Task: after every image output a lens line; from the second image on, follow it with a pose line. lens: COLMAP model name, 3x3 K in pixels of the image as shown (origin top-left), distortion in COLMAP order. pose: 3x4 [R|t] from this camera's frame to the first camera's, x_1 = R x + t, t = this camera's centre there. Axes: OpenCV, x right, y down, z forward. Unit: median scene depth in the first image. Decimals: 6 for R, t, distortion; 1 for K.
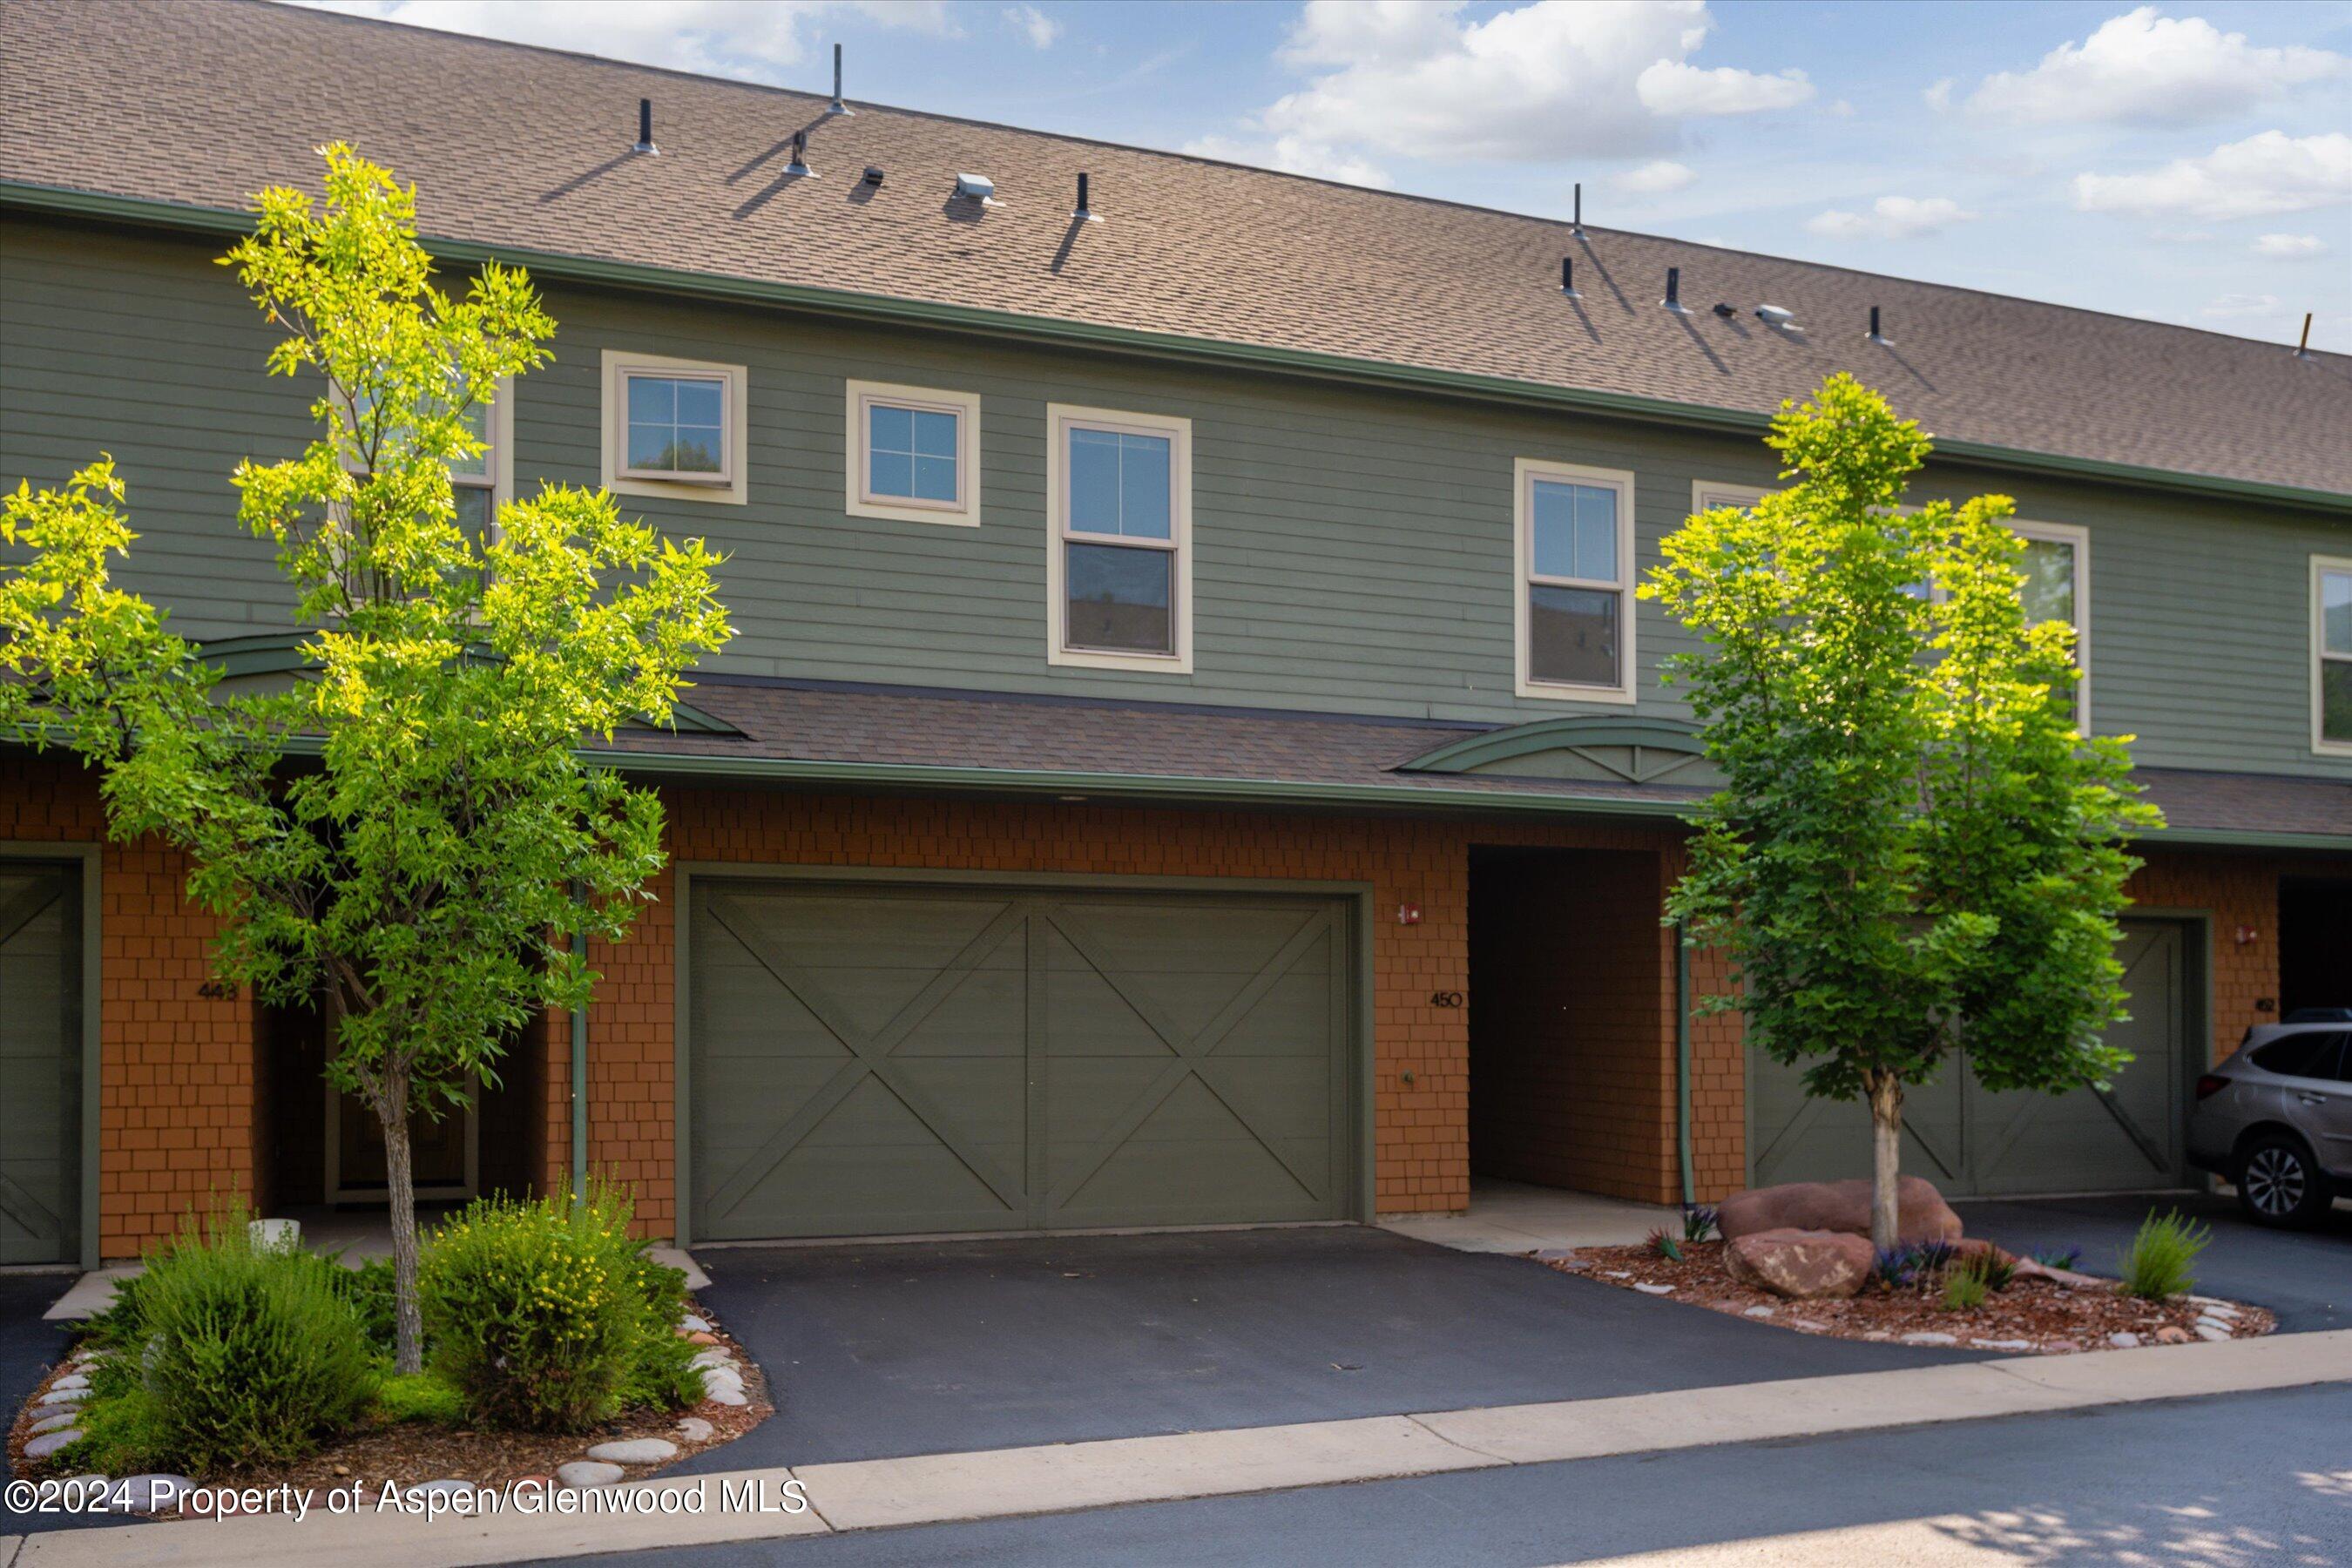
lens RADIAL K [[1259.5, 0, 1179.3], [0, 1259.5, 778.5], [0, 0, 1]] dist [-0.003613, -0.000475]
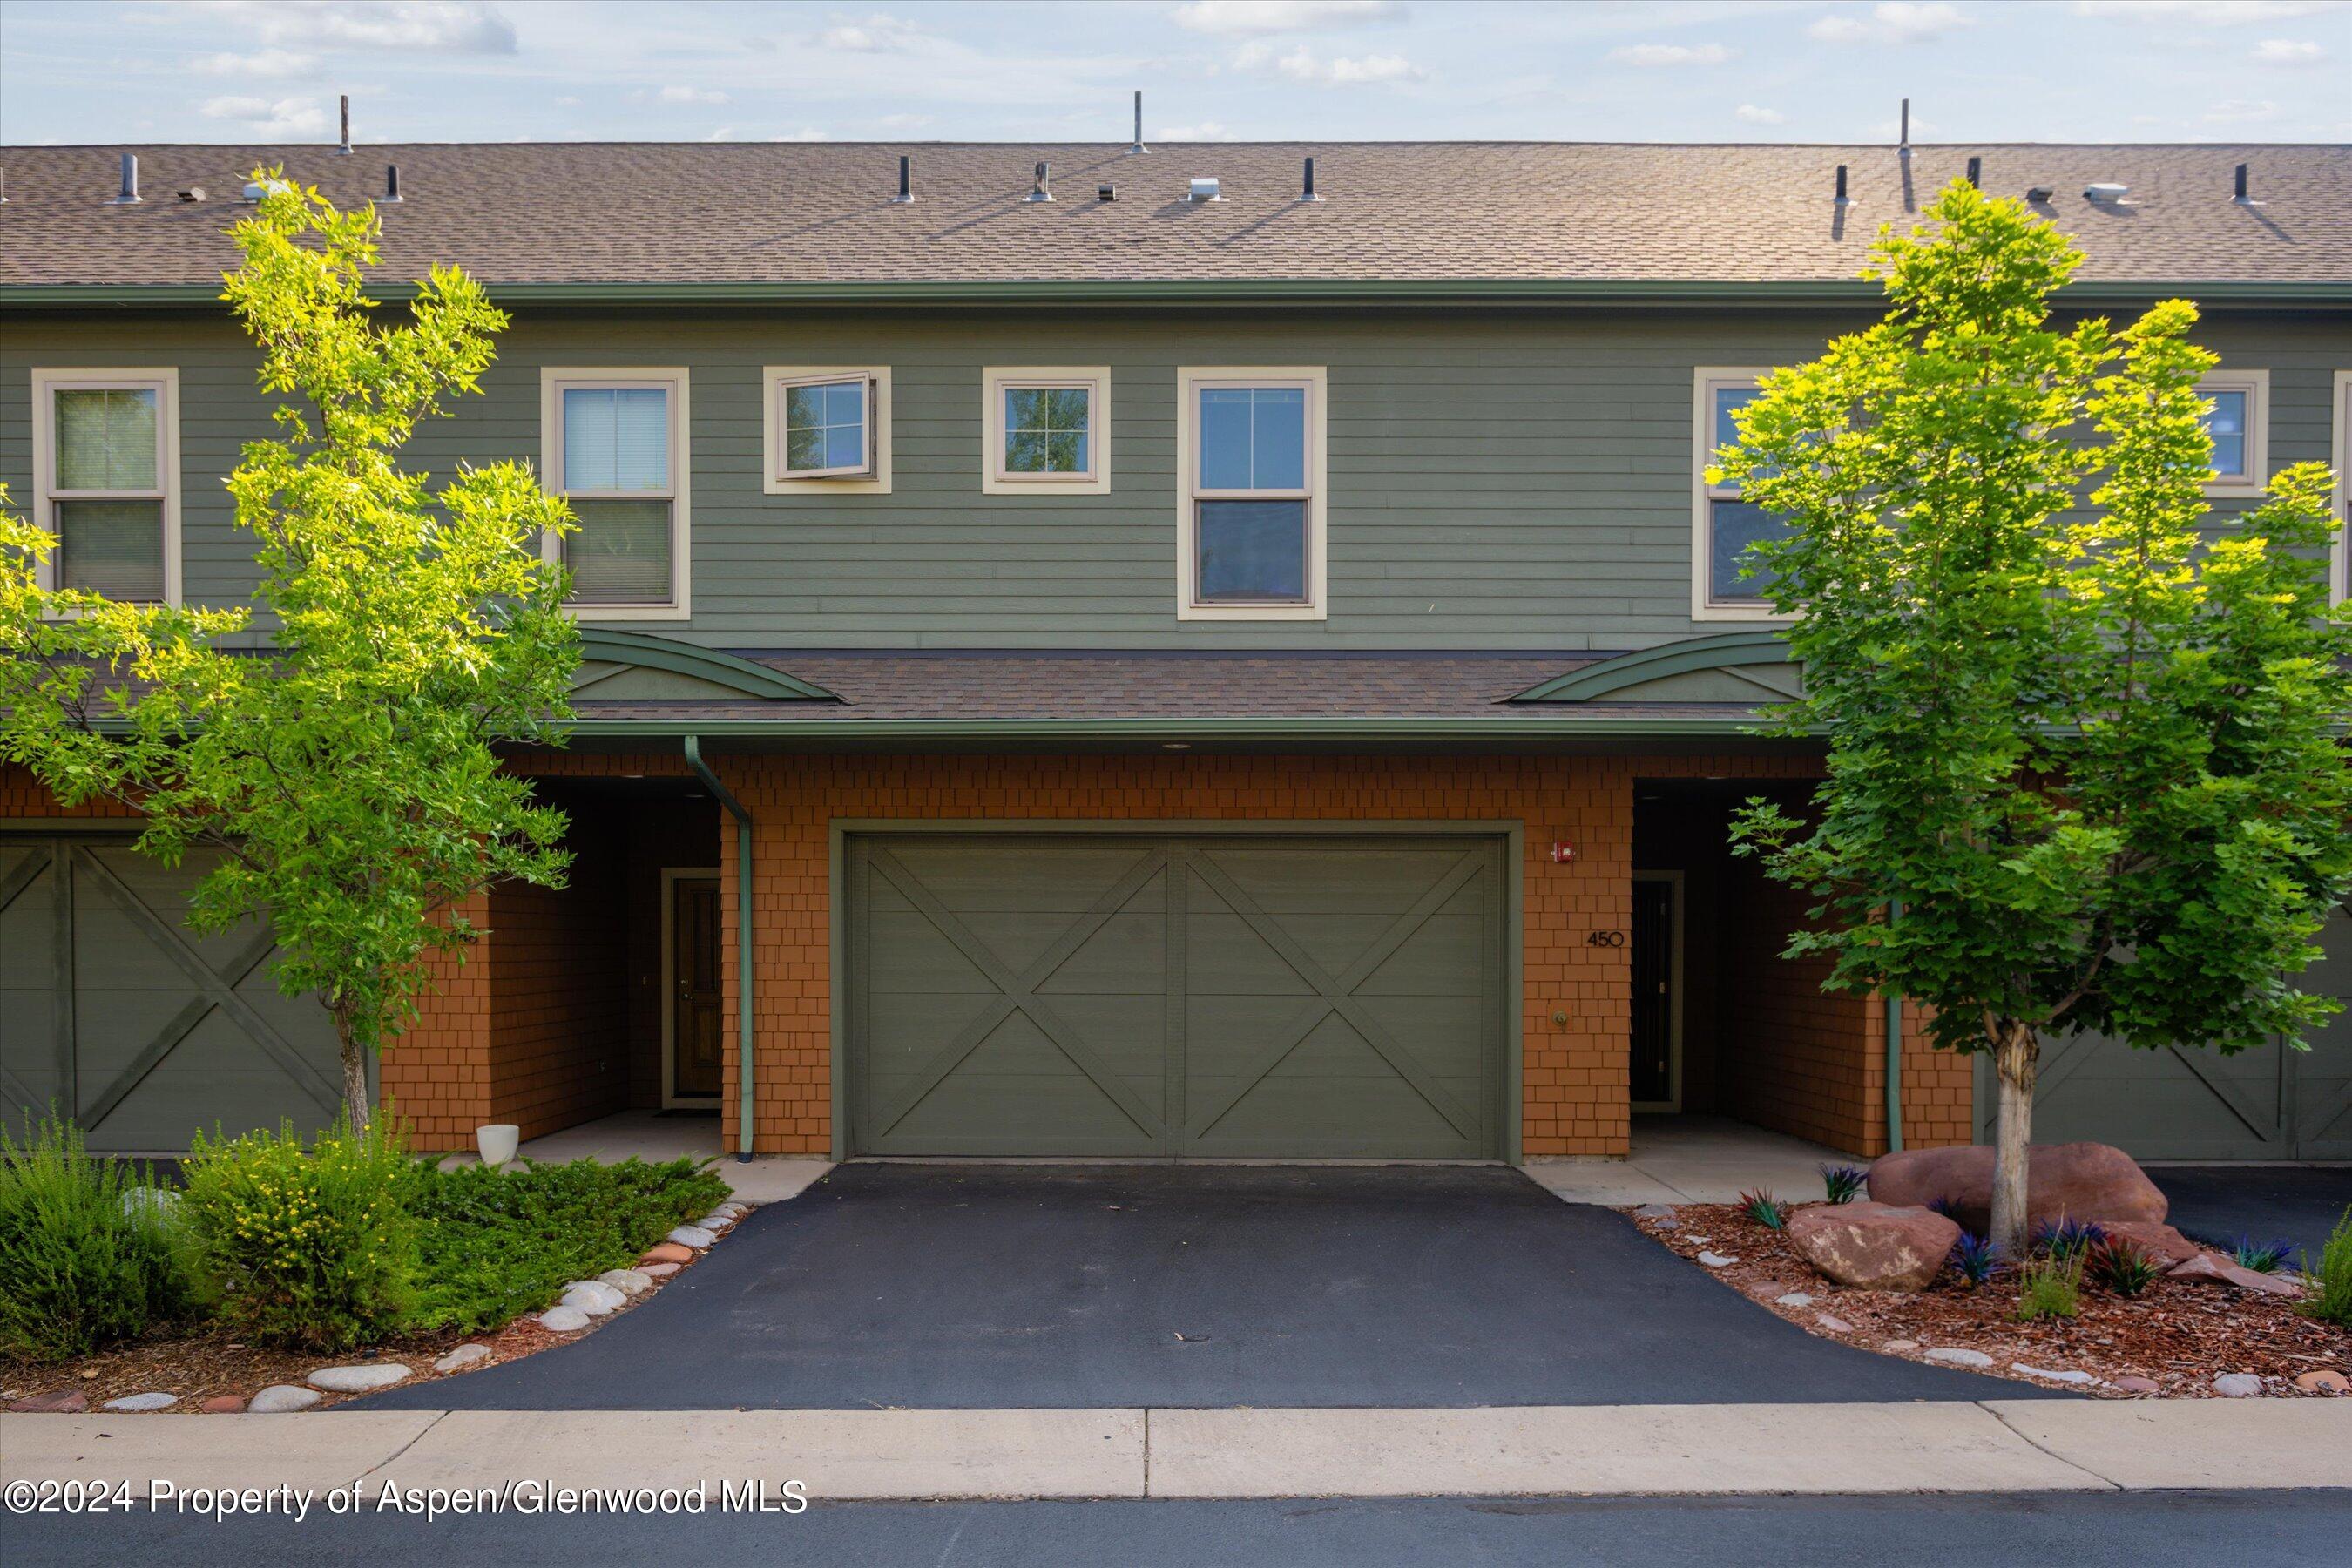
lens RADIAL K [[1145.7, 0, 1173.3], [0, 1145.7, 796.0], [0, 0, 1]] dist [-0.001743, -0.002192]
pose [[0.966982, -0.036216, -0.252257, 0.136883], [0.048155, 0.997985, 0.041317, 0.016232], [0.250253, -0.052100, 0.966778, 0.085459]]
